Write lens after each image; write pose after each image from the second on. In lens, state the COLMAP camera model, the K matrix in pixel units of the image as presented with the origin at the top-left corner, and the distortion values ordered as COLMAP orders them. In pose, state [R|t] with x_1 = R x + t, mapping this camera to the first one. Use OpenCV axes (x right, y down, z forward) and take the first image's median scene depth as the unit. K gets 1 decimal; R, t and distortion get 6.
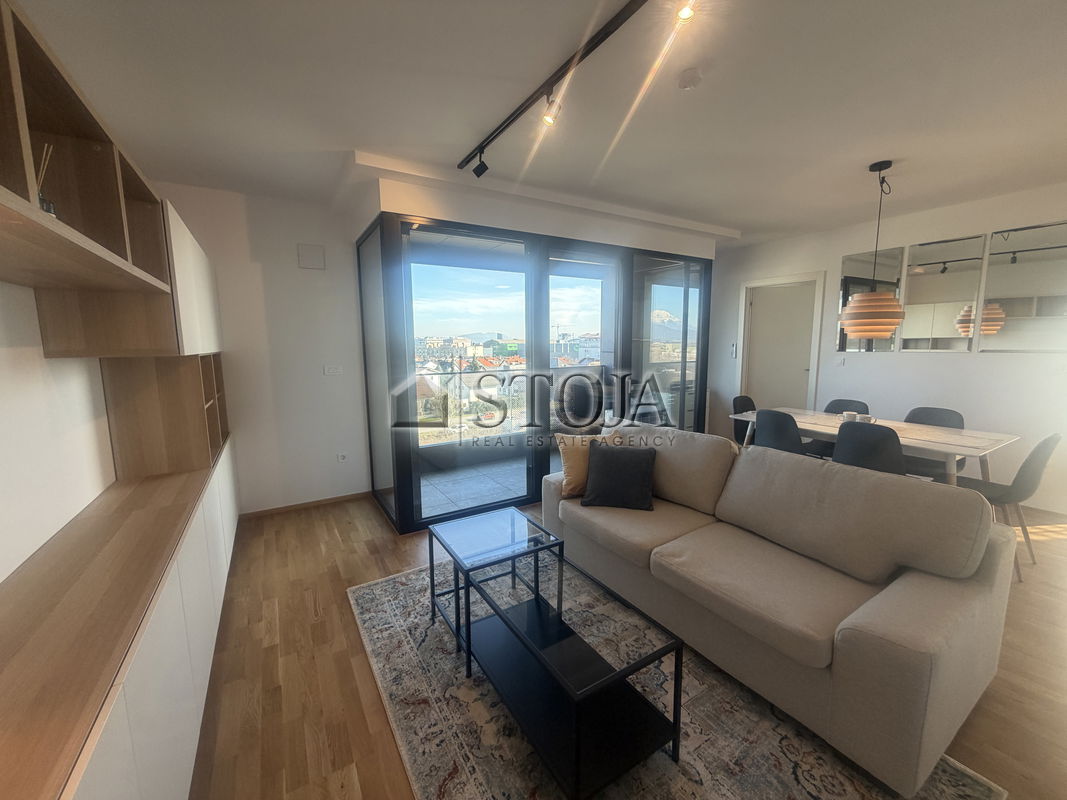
lens RADIAL K [[425.4, 0, 531.3], [0, 425.4, 401.7], [0, 0, 1]] dist [-0.000509, -0.000524]
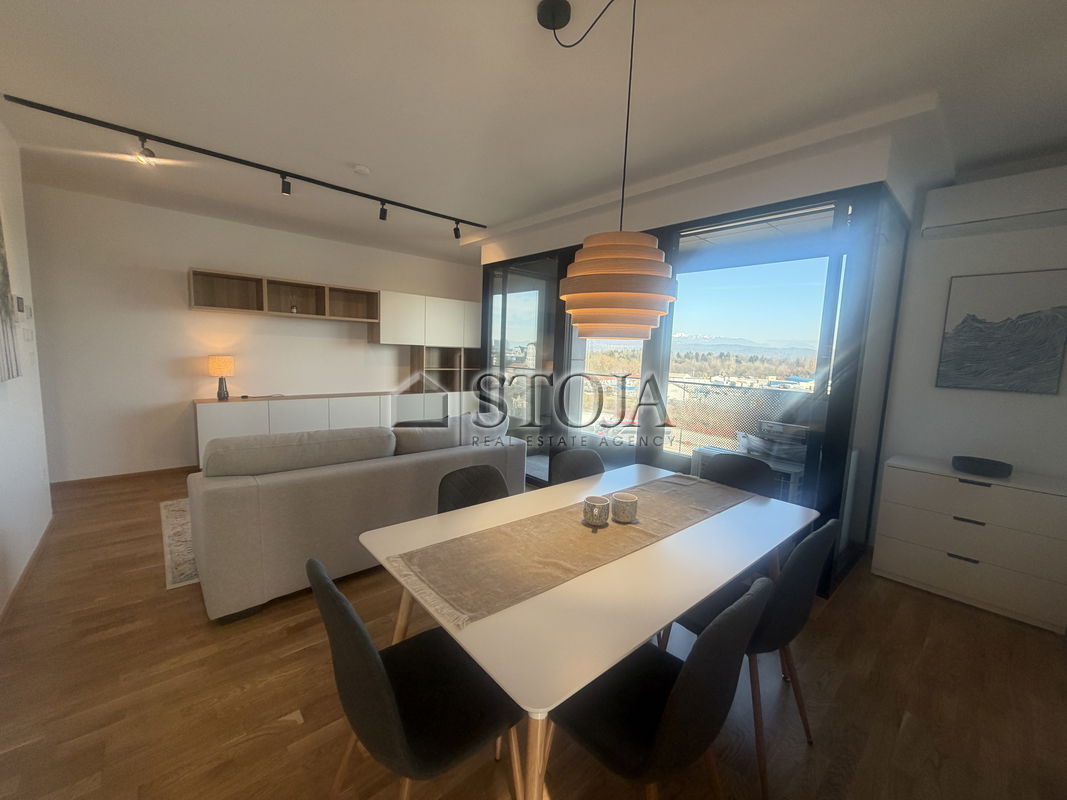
lens RADIAL K [[425.4, 0, 525.6], [0, 425.4, 397.3], [0, 0, 1]] dist [-0.000509, -0.000524]
pose [[0.164577, 0.131772, -0.977523, 1.080851], [-0.154647, 0.982227, 0.106370, -0.109830], [0.974166, 0.133665, 0.182031, 0.715752]]
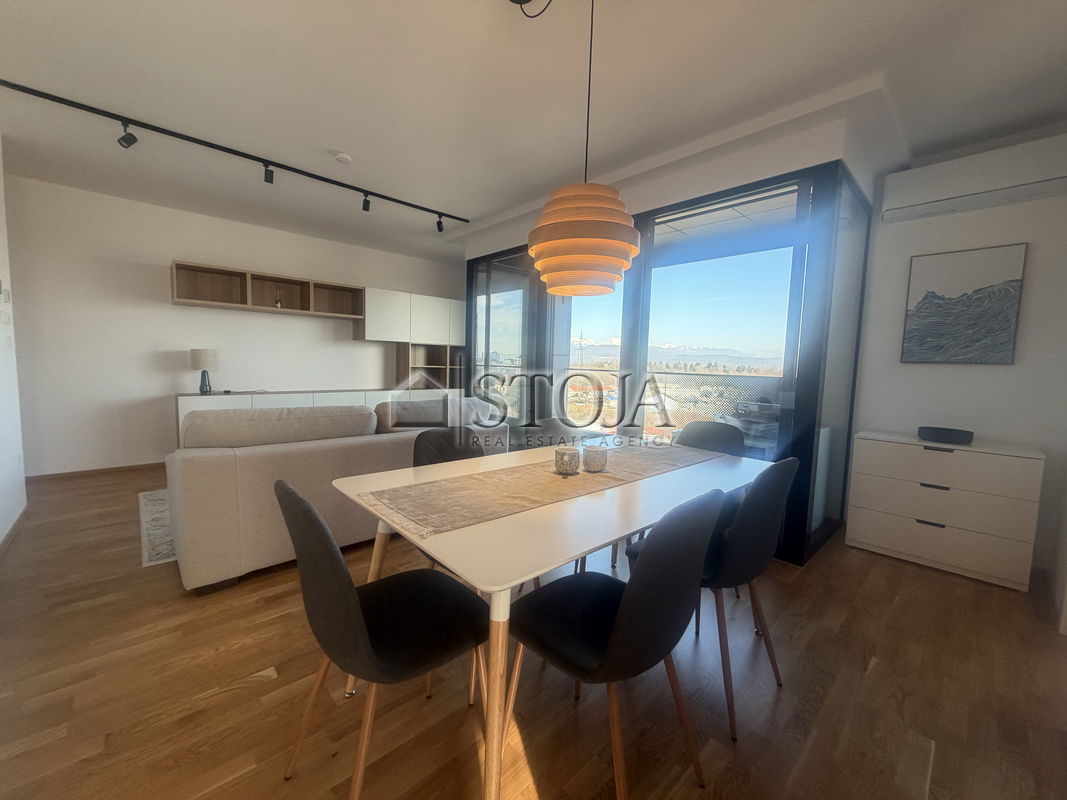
lens RADIAL K [[425.4, 0, 525.8], [0, 425.4, 398.1], [0, 0, 1]] dist [-0.000509, -0.000524]
pose [[0.186799, 0.101388, -0.977152, 1.106176], [-0.145029, 0.986608, 0.074644, -0.048788], [0.971634, 0.127772, 0.199001, 0.742929]]
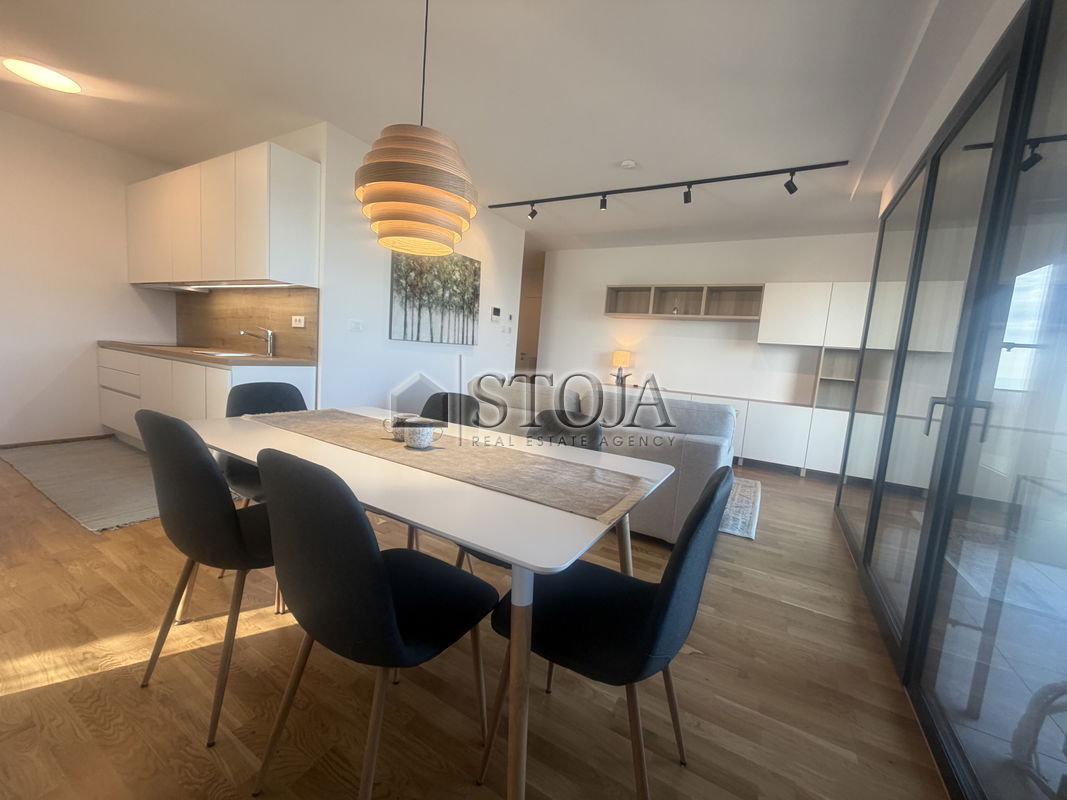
lens RADIAL K [[425.4, 0, 526.3], [0, 425.4, 404.2], [0, 0, 1]] dist [-0.000509, -0.000524]
pose [[-0.885573, 0.006567, -0.464454, 0.774087], [-0.114240, 0.966109, 0.231481, -0.096867], [0.450234, 0.258052, -0.854809, 1.326402]]
